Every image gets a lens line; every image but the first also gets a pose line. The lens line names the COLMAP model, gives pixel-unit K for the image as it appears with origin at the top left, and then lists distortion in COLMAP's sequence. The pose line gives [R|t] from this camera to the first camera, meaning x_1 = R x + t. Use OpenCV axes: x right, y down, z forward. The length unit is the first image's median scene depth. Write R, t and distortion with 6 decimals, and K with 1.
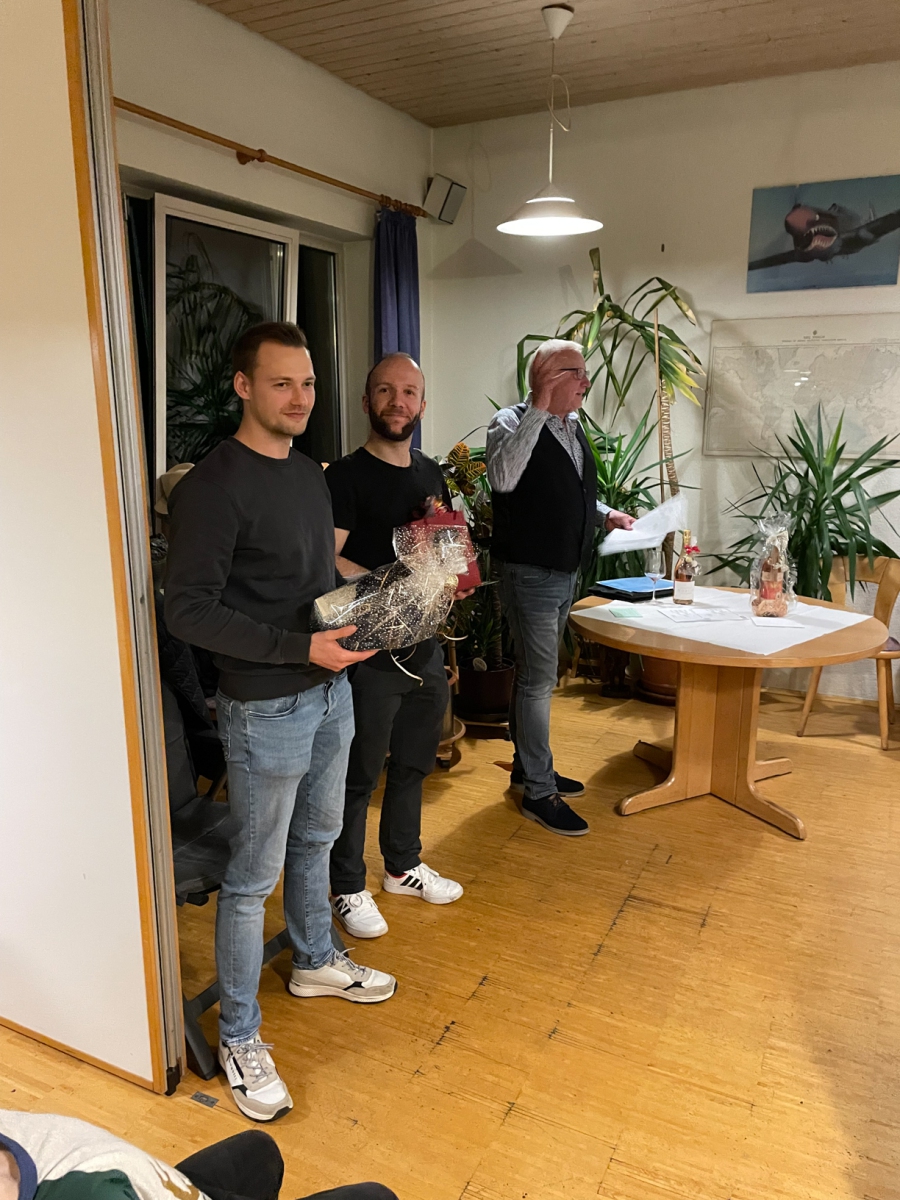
lens RADIAL K [[904.3, 0, 445.4], [0, 904.3, 604.6], [0, 0, 1]] dist [0.088097, -0.116261]
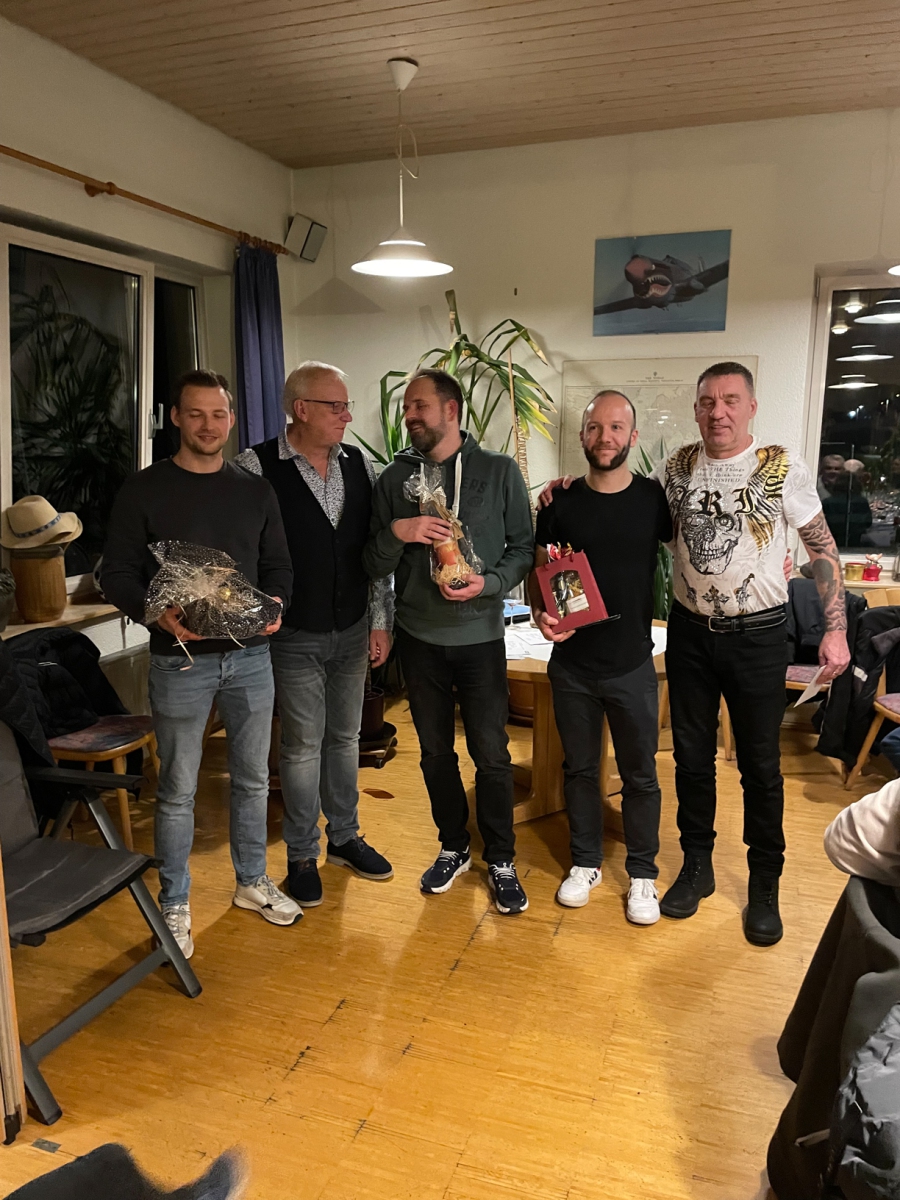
lens RADIAL K [[903.0, 0, 457.3], [0, 903.0, 608.5], [0, 0, 1]] dist [0.085725, -0.112045]
pose [[0.990787, -0.021637, 0.133690, 0.024528], [0.026087, 0.999159, -0.031628, 0.006247], [-0.132894, 0.034825, 0.990518, -0.016873]]
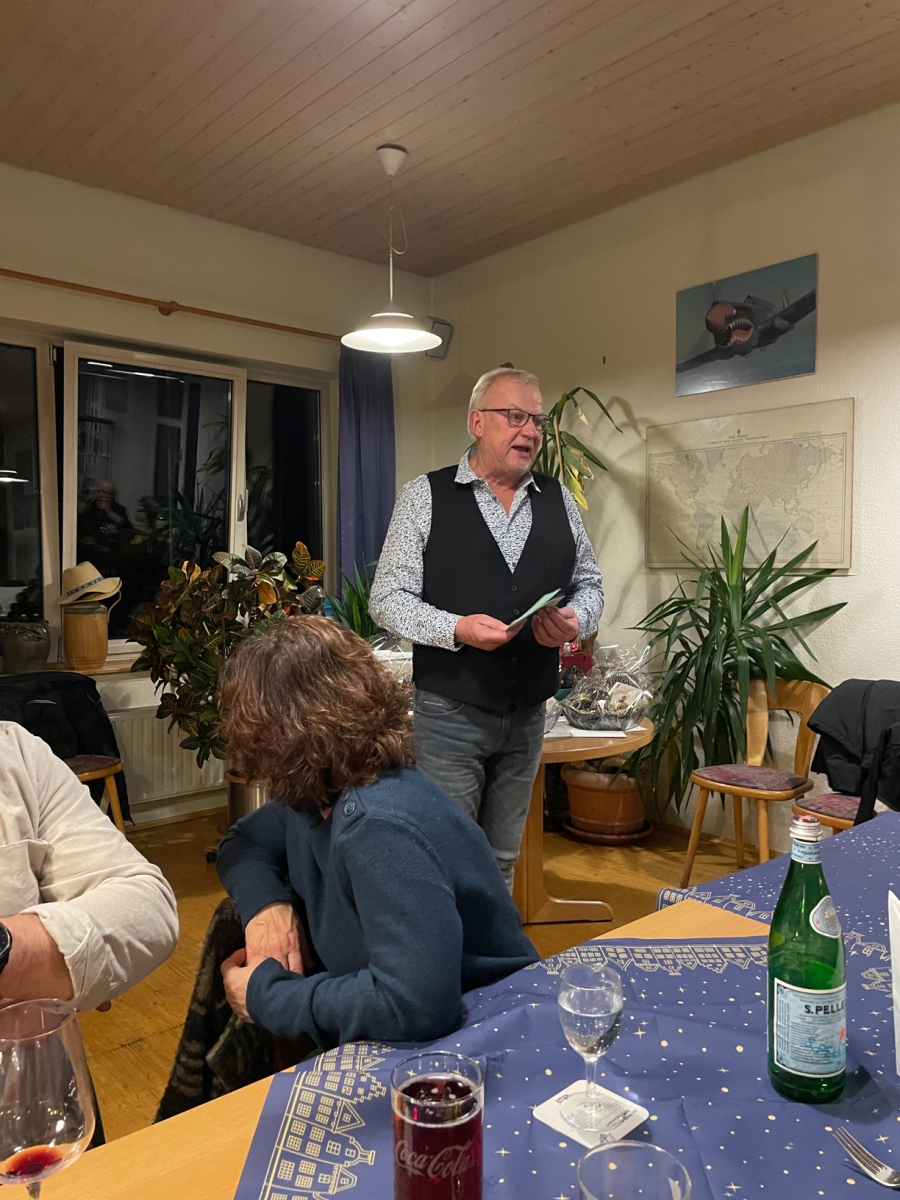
lens RADIAL K [[897.4, 0, 456.2], [0, 897.4, 601.2], [0, 0, 1]] dist [0.088565, -0.116590]
pose [[0.929609, 0.013387, -0.368303, 0.481882], [-0.079761, 0.982964, -0.165591, 0.038102], [0.359812, 0.183311, 0.914840, 0.116025]]
